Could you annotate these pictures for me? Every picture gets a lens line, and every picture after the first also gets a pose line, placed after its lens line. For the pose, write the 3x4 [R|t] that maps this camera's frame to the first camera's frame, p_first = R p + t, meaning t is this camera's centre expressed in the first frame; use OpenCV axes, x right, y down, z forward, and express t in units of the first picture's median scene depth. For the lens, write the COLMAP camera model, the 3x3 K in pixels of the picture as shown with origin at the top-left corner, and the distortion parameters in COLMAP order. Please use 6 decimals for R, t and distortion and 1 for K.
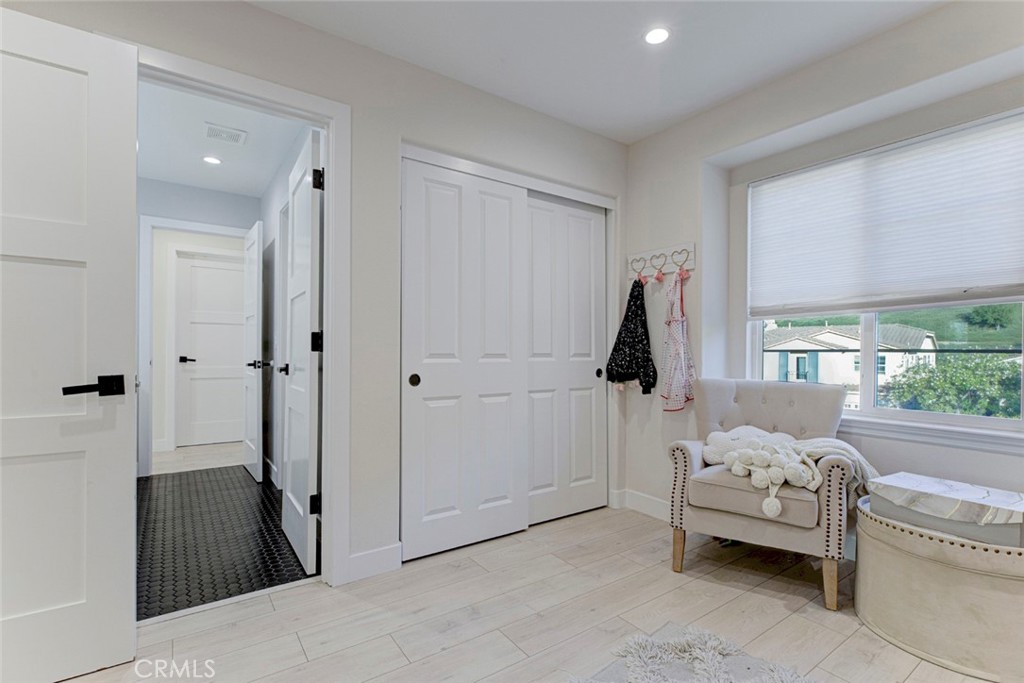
lens RADIAL K [[472.0, 0, 513.5], [0, 472.0, 346.5], [0, 0, 1]] dist [0.000832, 0.000163]
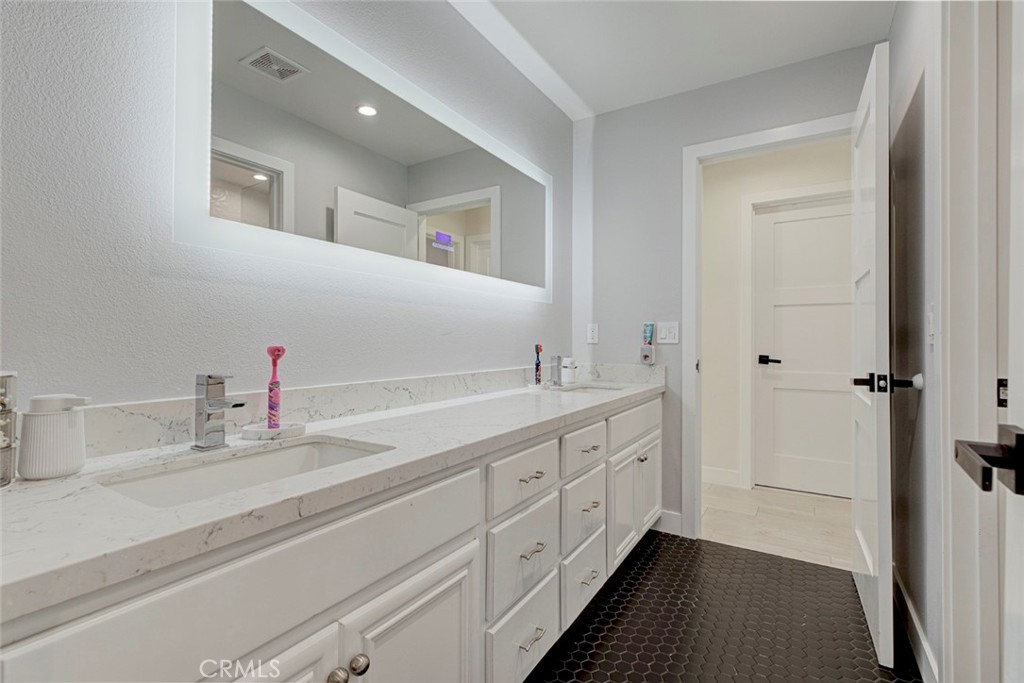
lens RADIAL K [[472.0, 0, 513.3], [0, 472.0, 341.6], [0, 0, 1]] dist [0.000832, 0.000163]
pose [[0.390854, -0.004838, -0.920440, -0.274939], [0.005286, 0.999981, -0.003011, 0.001188], [0.920438, -0.003689, 0.390872, 0.523002]]
